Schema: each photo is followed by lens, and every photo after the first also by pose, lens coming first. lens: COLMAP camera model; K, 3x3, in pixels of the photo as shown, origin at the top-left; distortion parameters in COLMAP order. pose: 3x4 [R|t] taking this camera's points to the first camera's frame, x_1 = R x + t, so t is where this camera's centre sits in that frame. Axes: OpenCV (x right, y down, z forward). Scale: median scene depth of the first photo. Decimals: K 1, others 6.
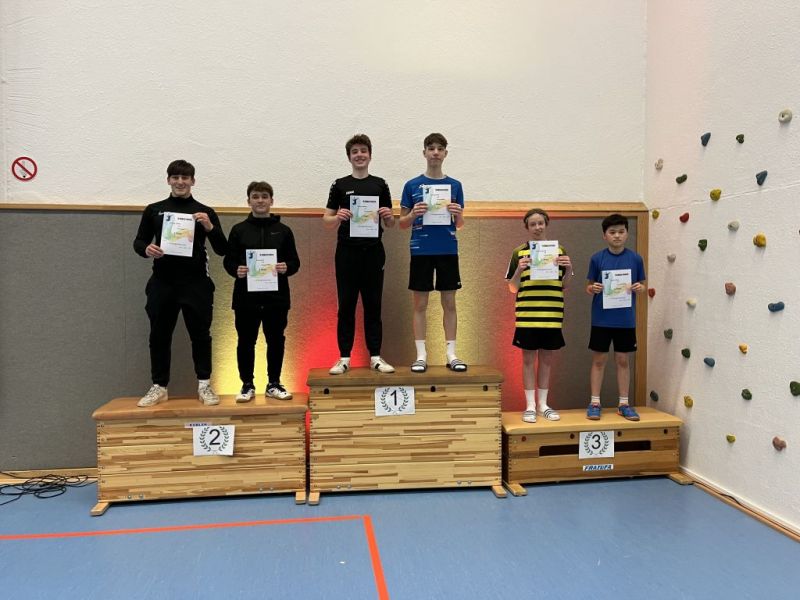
lens RADIAL K [[604.1, 0, 399.6], [0, 604.1, 305.6], [0, 0, 1]] dist [0.058942, -0.046343]
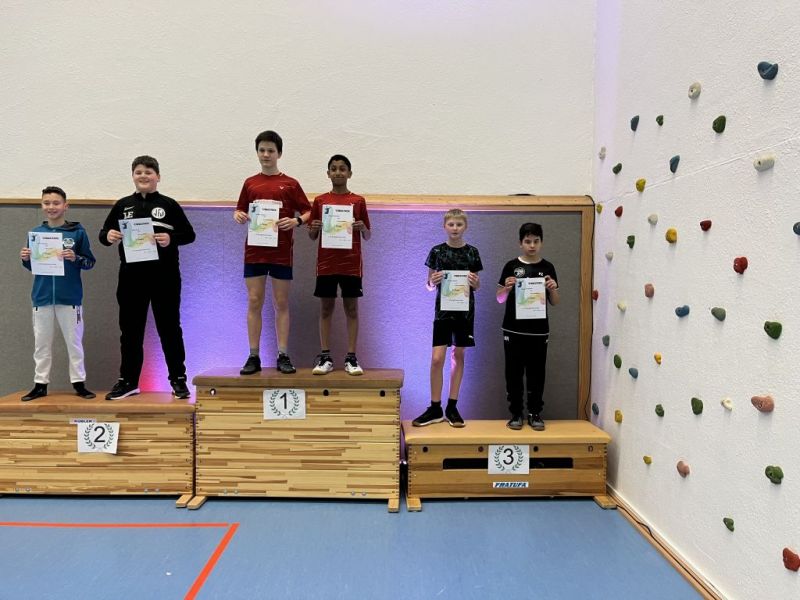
lens RADIAL K [[604.1, 0, 402.2], [0, 604.1, 306.5], [0, 0, 1]] dist [0.058942, -0.046343]
pose [[0.992627, 0.018485, -0.119789, 0.273747], [-0.018826, 0.999821, -0.001722, 0.003667], [0.119736, 0.003965, 0.992798, 0.077711]]
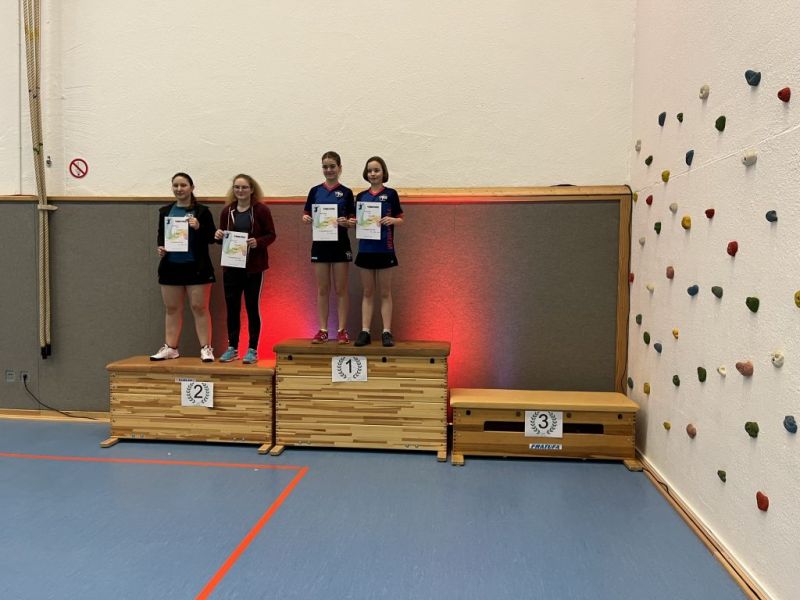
lens RADIAL K [[604.1, 0, 402.3], [0, 604.1, 298.7], [0, 0, 1]] dist [0.058942, -0.046343]
pose [[0.969074, 0.025193, -0.245482, 0.343728], [-0.023511, 0.999676, 0.009779, 0.014263], [0.245649, -0.003705, 0.969352, -0.044931]]
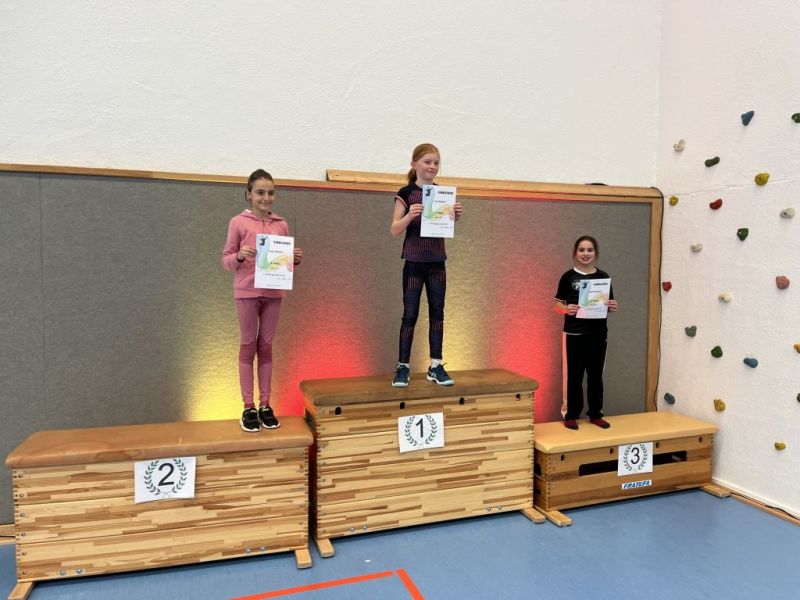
lens RADIAL K [[604.1, 0, 410.0], [0, 604.1, 299.0], [0, 0, 1]] dist [0.058942, -0.046343]
pose [[0.979692, -0.002477, 0.200495, -0.174769], [0.001753, 0.999991, 0.003792, -0.006584], [-0.200502, -0.003363, 0.979687, 0.205311]]
